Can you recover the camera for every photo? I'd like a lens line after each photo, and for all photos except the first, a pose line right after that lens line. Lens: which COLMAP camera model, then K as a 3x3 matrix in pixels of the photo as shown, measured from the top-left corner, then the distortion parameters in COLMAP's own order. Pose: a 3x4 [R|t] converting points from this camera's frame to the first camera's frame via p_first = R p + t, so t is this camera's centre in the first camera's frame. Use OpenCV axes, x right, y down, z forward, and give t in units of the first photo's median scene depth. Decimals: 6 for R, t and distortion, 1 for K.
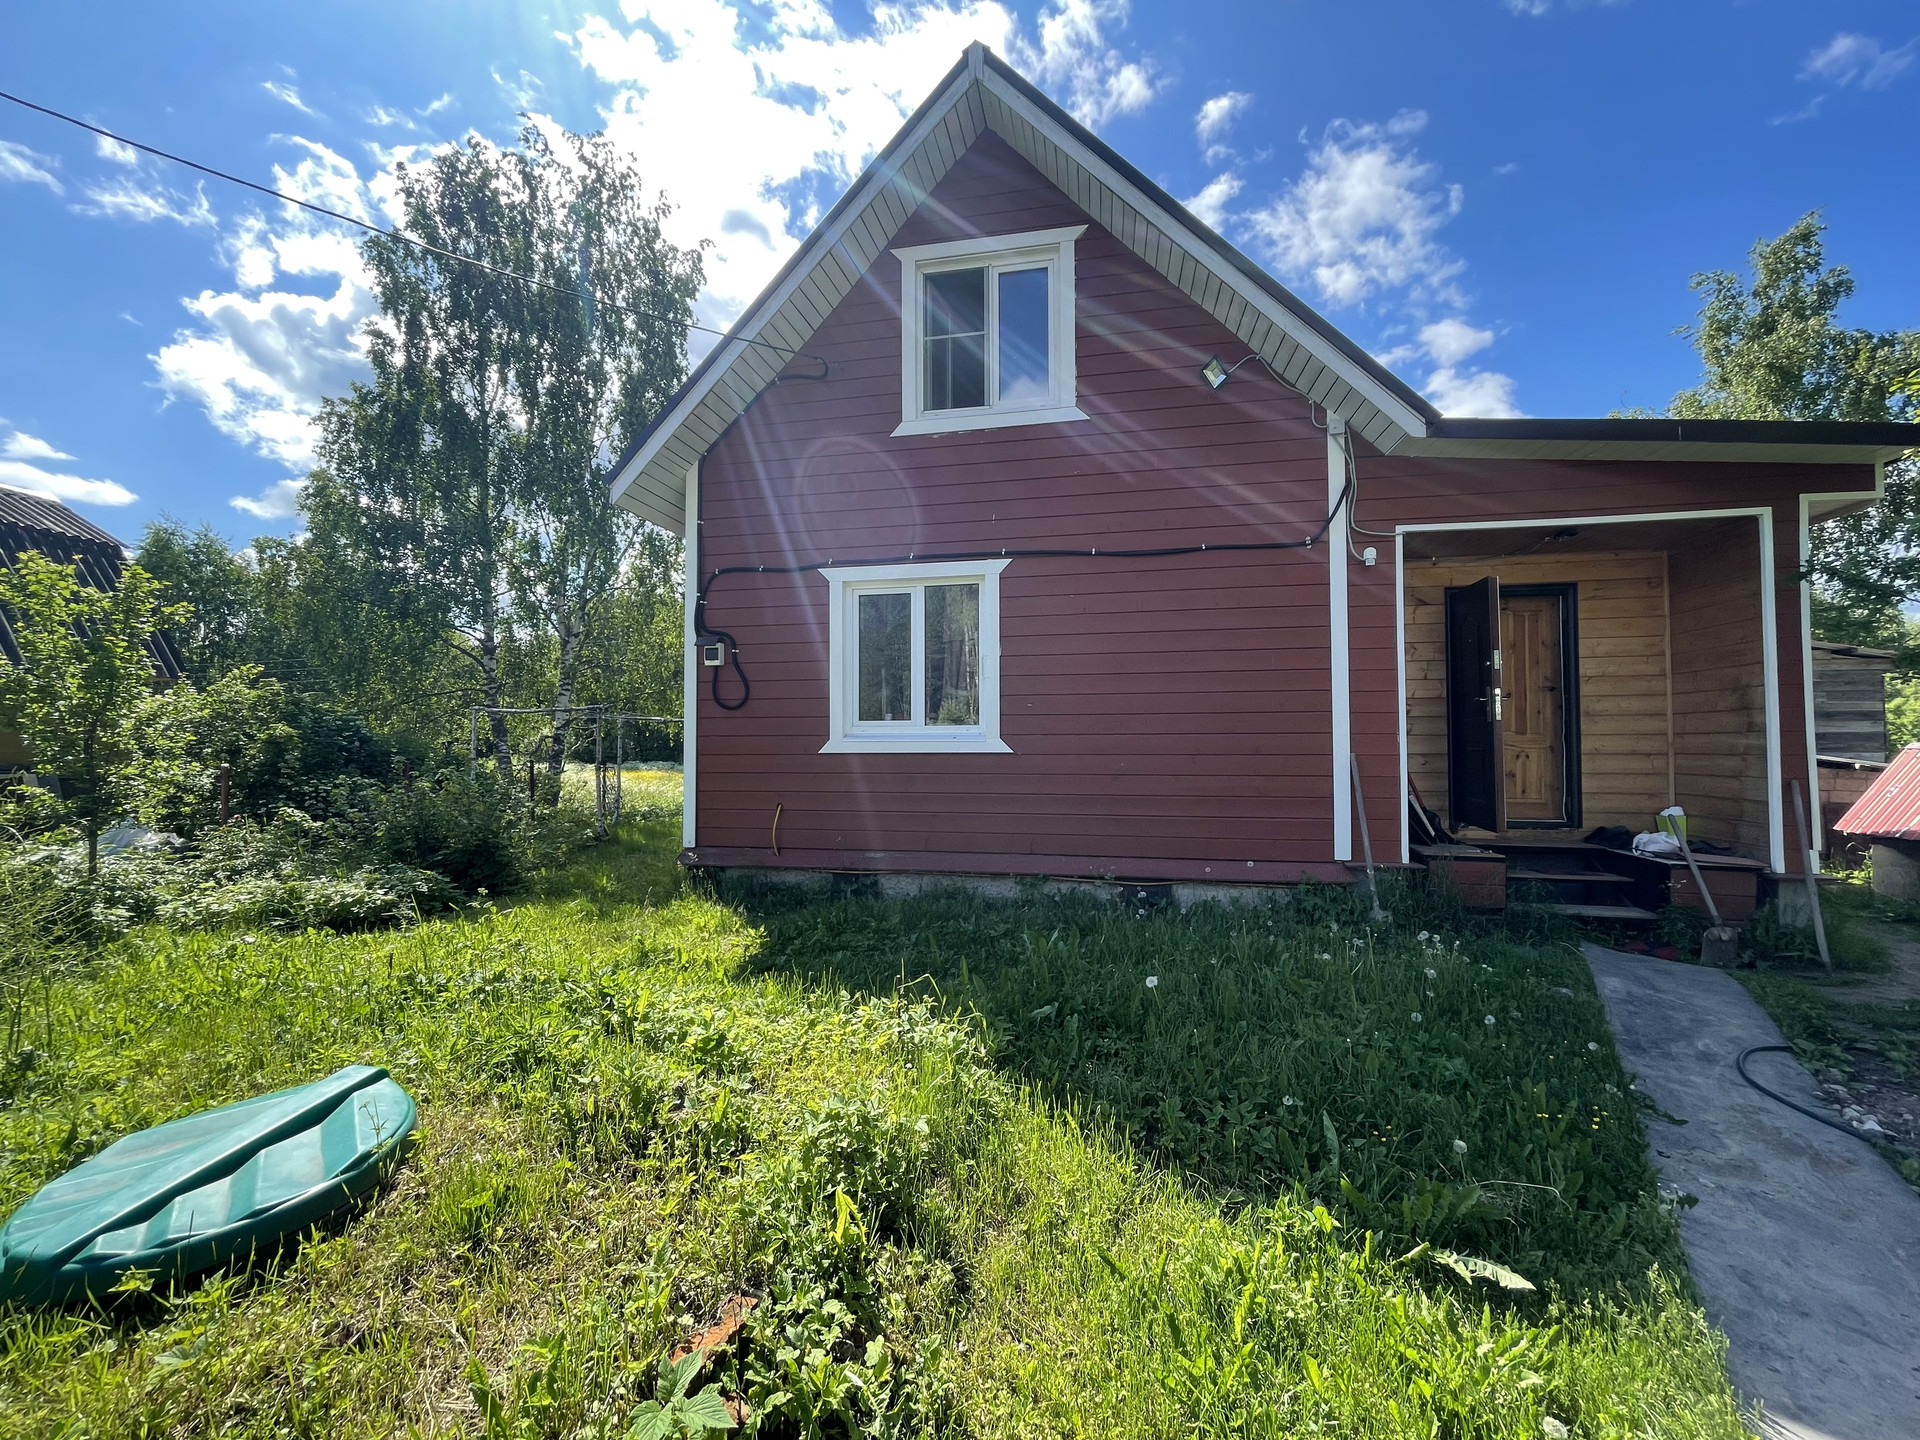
lens RADIAL K [[767.7, 0, 943.5], [0, 767.7, 721.7], [0, 0, 1]] dist [-0.001085, -0.000095]
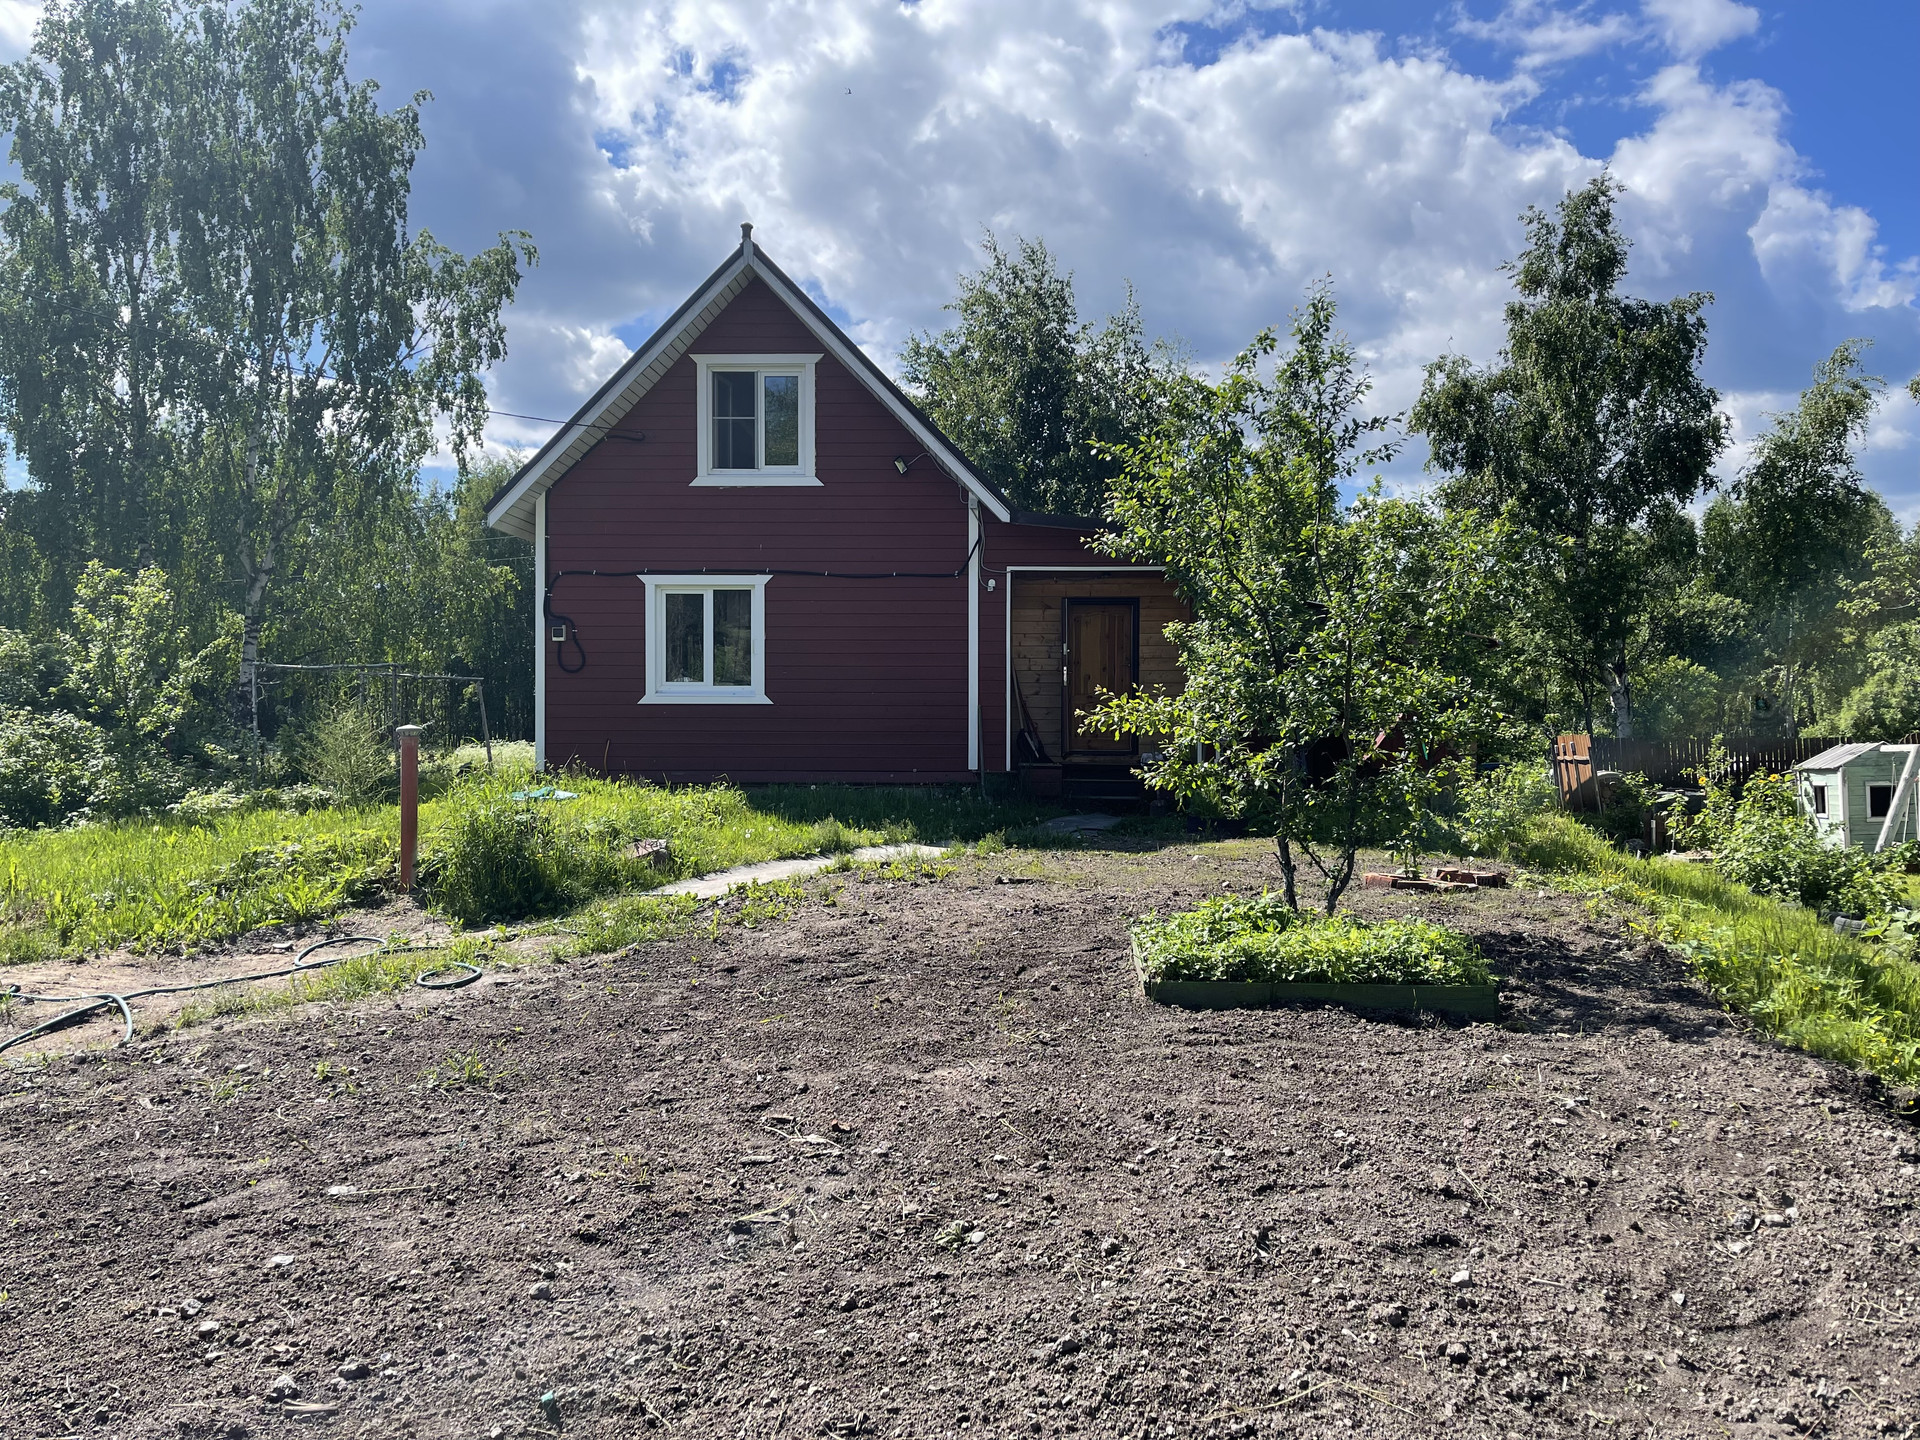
lens RADIAL K [[1458.5, 0, 968.0], [0, 1458.5, 720.4], [0, 0, 1]] dist [0.047619, -0.053453]
pose [[0.984712, 0.003196, 0.174162, -0.031397], [-0.009164, 0.999398, 0.033475, -0.026932], [-0.173950, -0.034559, 0.984148, -1.865426]]
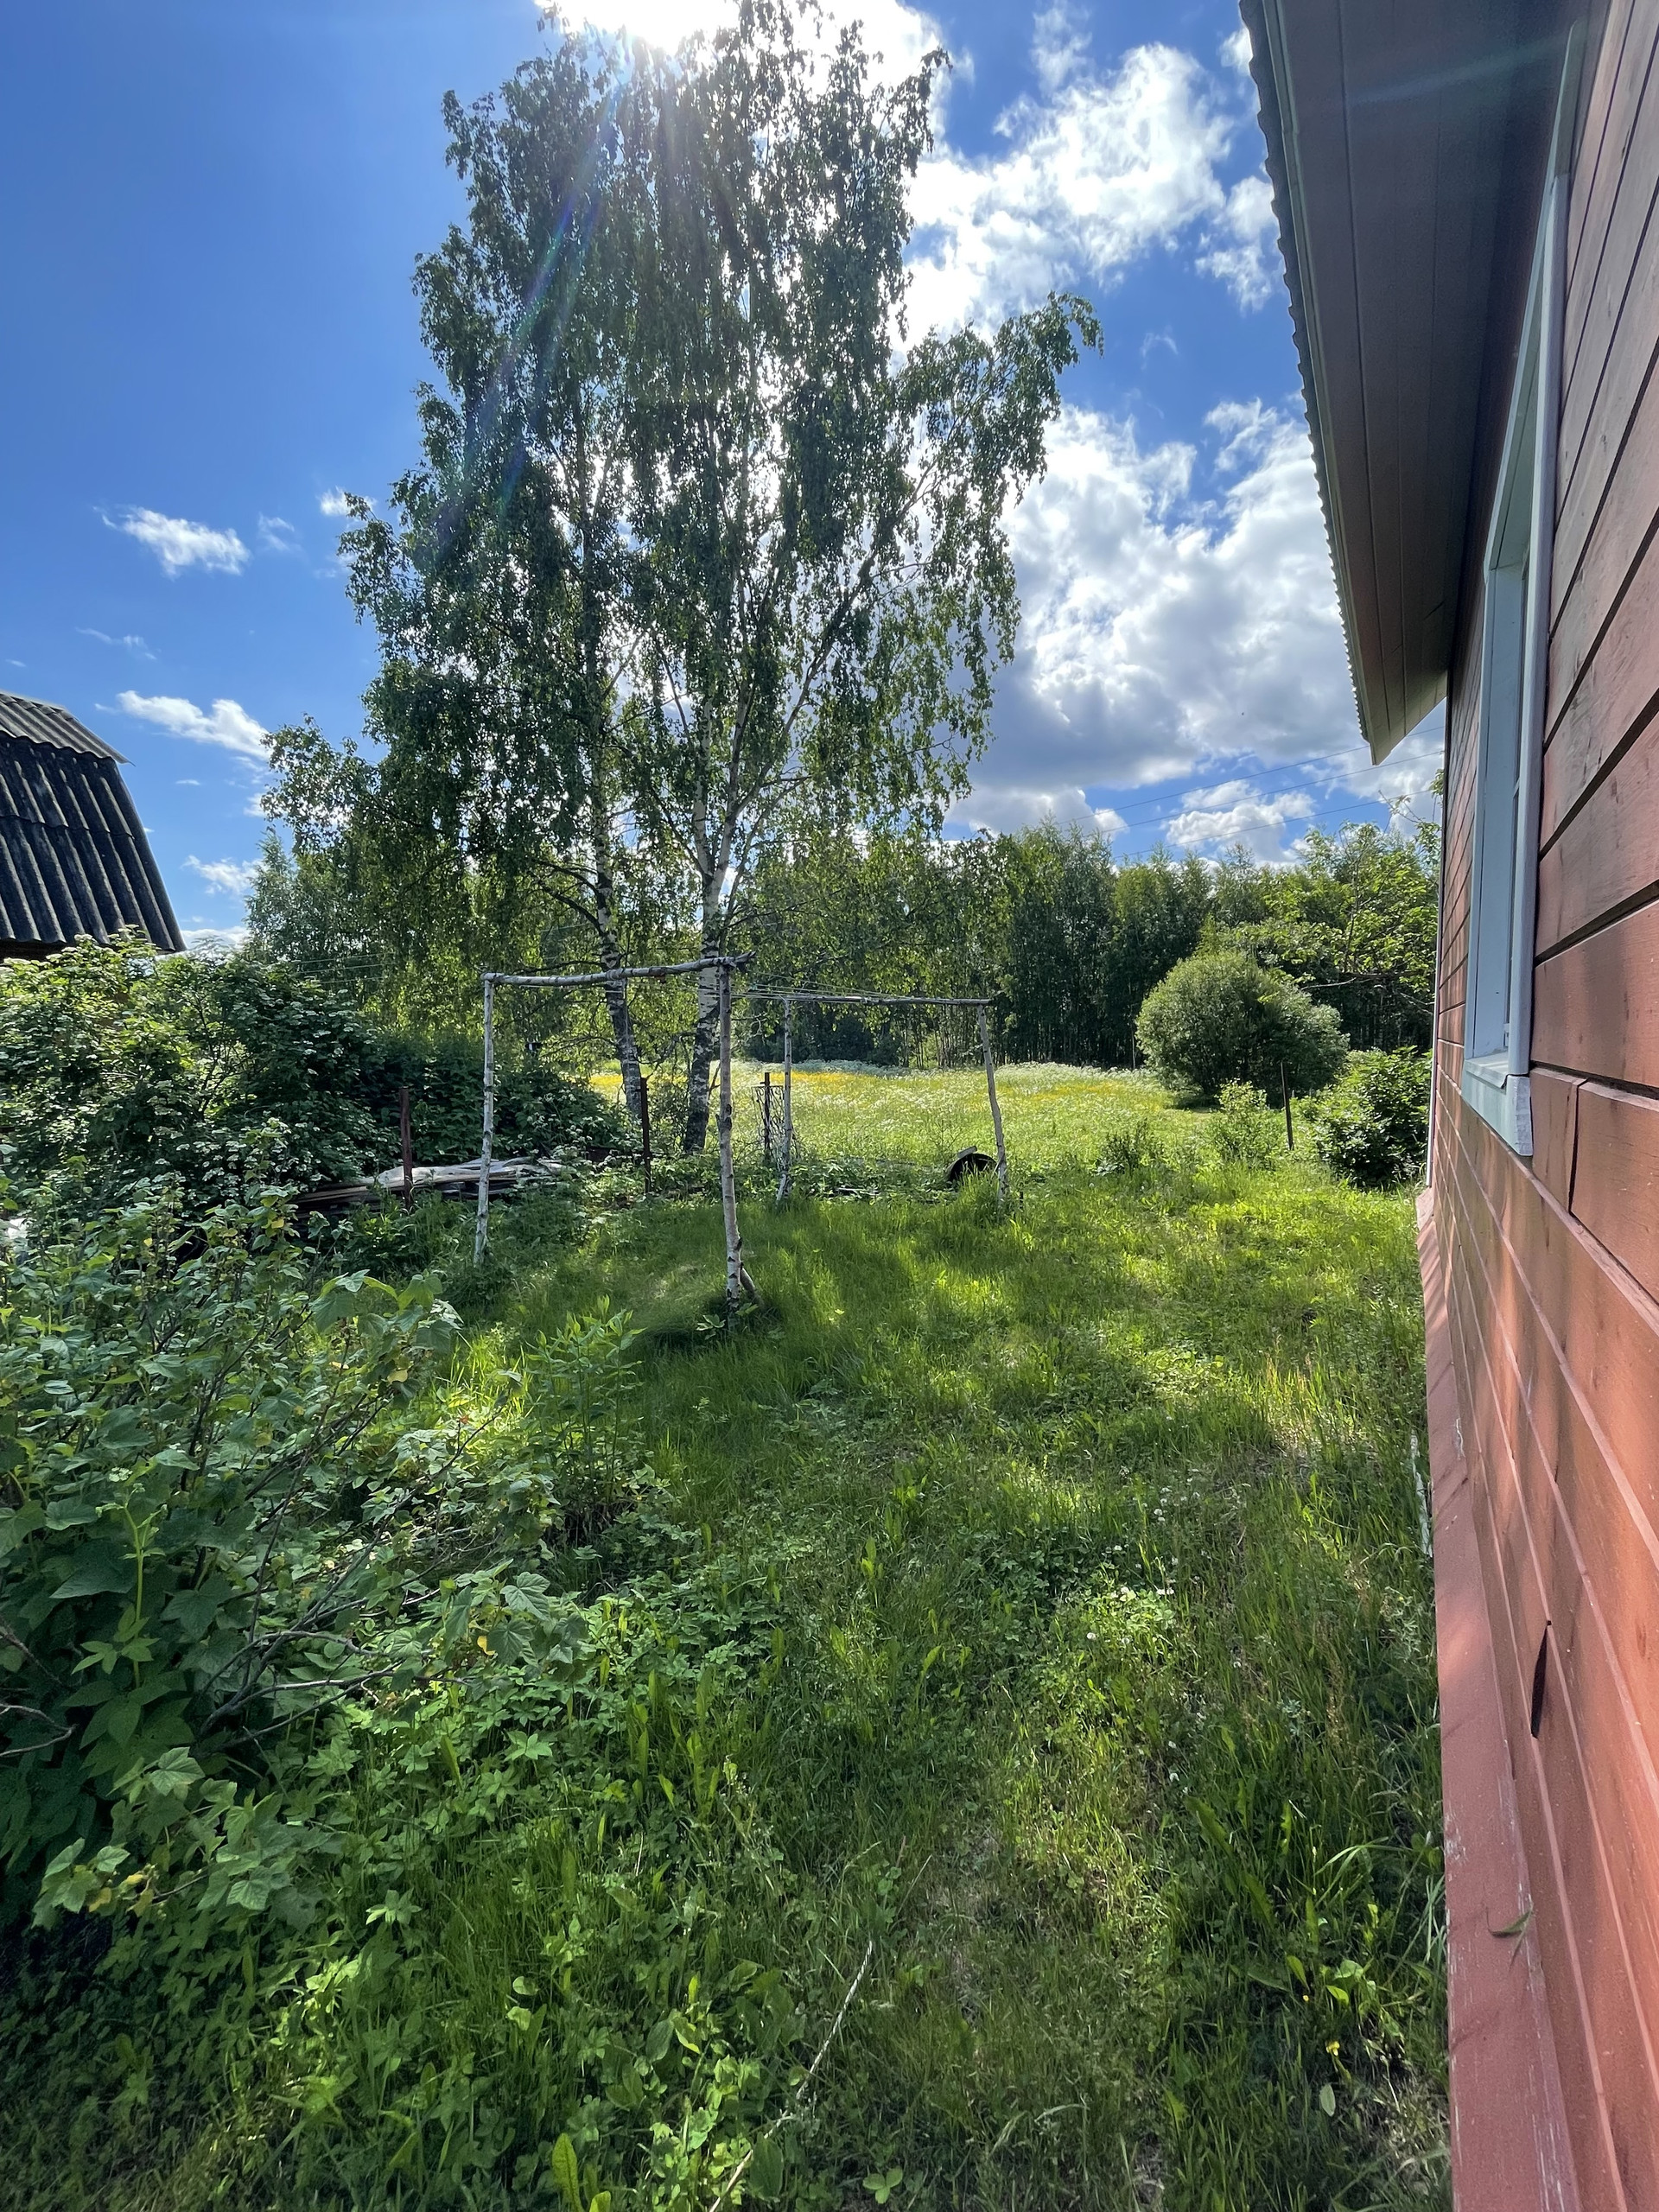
lens RADIAL K [[884.4, 0, 809.8], [0, 884.4, 1110.3], [0, 0, 1]] dist [-0.001085, -0.000095]
pose [[0.925309, 0.030220, -0.378009, -0.401261], [0.012651, 0.993805, 0.110419, 0.008669], [0.379004, -0.106954, 0.919194, 1.007531]]
